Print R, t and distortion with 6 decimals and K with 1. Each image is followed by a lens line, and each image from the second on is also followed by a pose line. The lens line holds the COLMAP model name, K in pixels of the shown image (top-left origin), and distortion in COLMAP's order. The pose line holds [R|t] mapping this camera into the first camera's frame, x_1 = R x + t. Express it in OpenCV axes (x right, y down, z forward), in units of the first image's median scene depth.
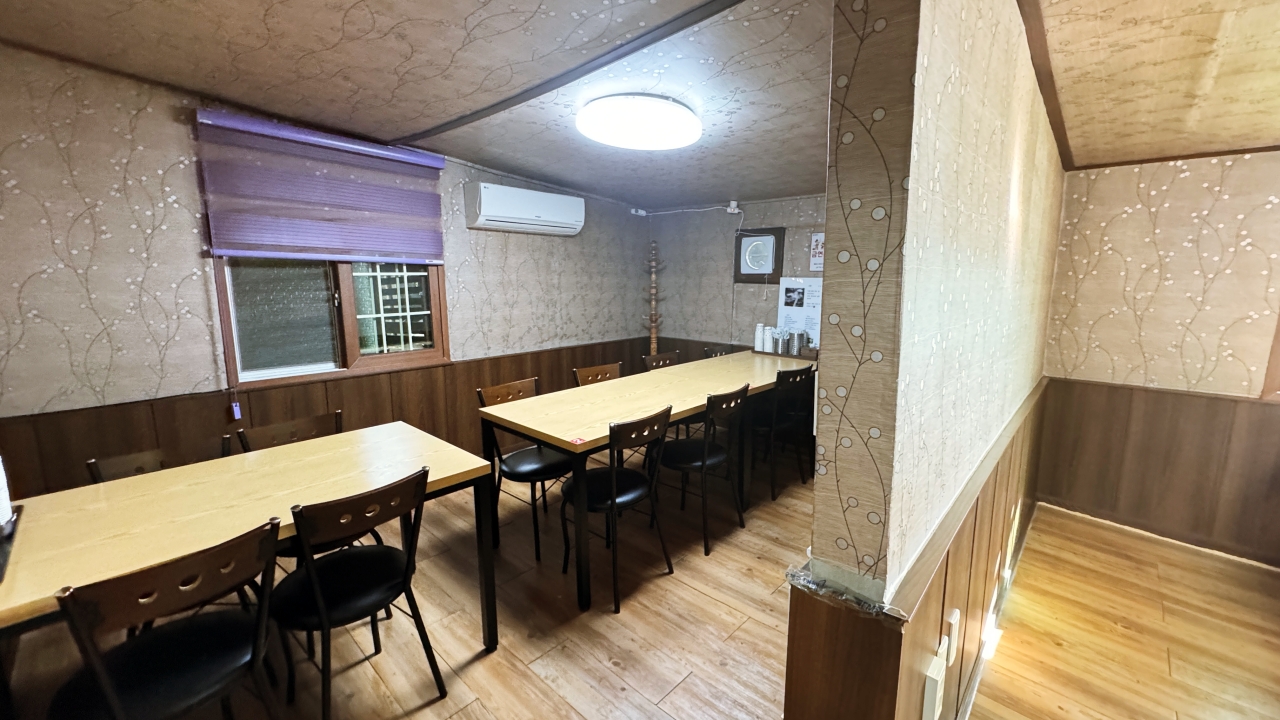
lens RADIAL K [[516.5, 0, 634.9], [0, 516.5, 363.8], [0, 0, 1]] dist [0.001597, -0.000392]
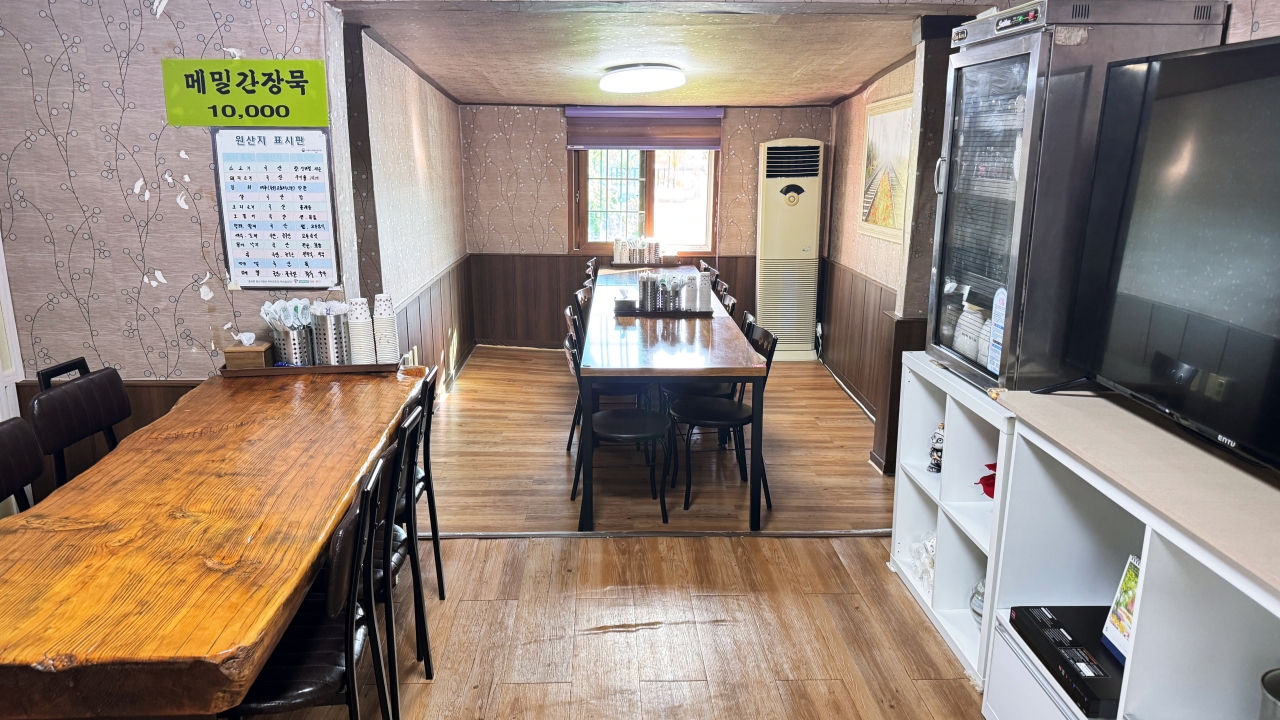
lens RADIAL K [[858.8, 0, 640.2], [0, 858.8, 364.0], [0, 0, 1]] dist [0.006961, -0.005871]
pose [[0.697196, -0.162462, 0.698229, -0.652424], [0.110759, 0.986699, 0.118987, 0.113294], [-0.708273, -0.005622, 0.705917, -1.152874]]
